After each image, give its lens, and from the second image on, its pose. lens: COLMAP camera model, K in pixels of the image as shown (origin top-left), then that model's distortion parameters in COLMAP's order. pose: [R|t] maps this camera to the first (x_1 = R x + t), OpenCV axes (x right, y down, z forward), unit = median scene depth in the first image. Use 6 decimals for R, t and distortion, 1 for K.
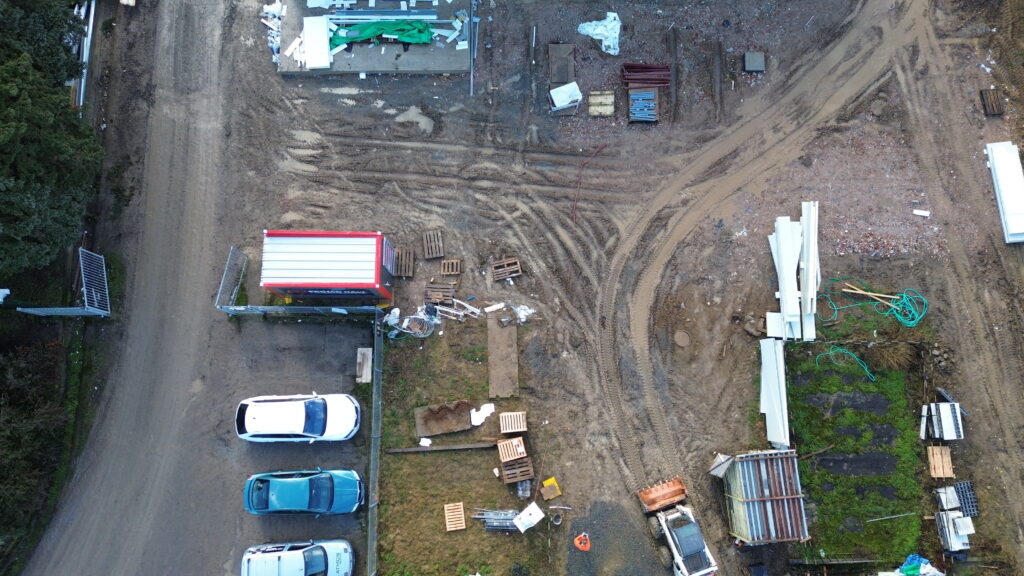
lens RADIAL K [[721.8, 0, 512.0], [0, 721.8, 288.0], [0, 0, 1]] dist [0.098948, -0.106390]
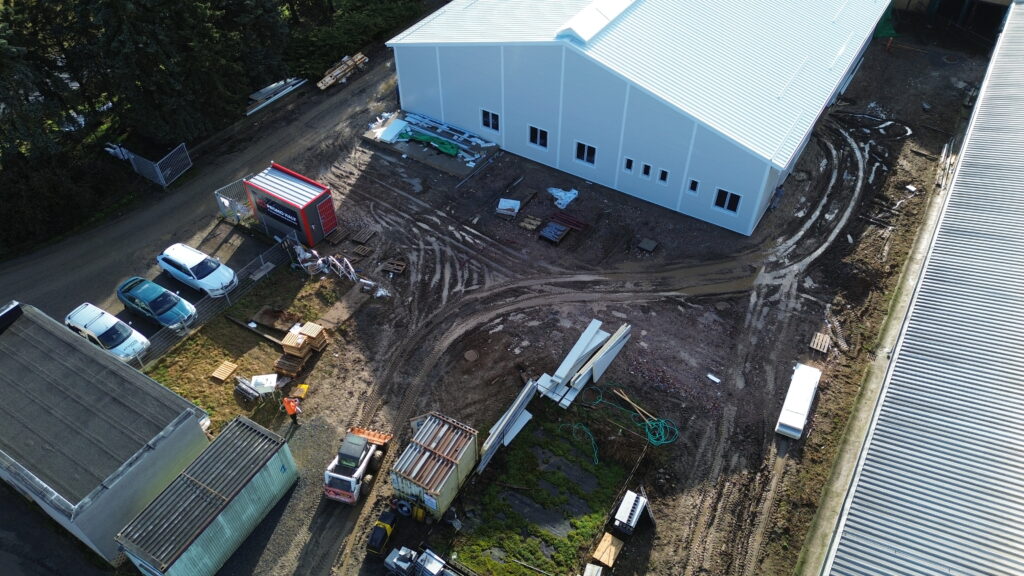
lens RADIAL K [[721.8, 0, 512.0], [0, 721.8, 288.0], [0, 0, 1]] dist [0.098948, -0.106390]
pose [[0.839200, 0.387757, -0.381297, 0.670153], [-0.536093, 0.707652, -0.460252, 0.478534], [0.091360, 0.590655, 0.801736, -0.000323]]
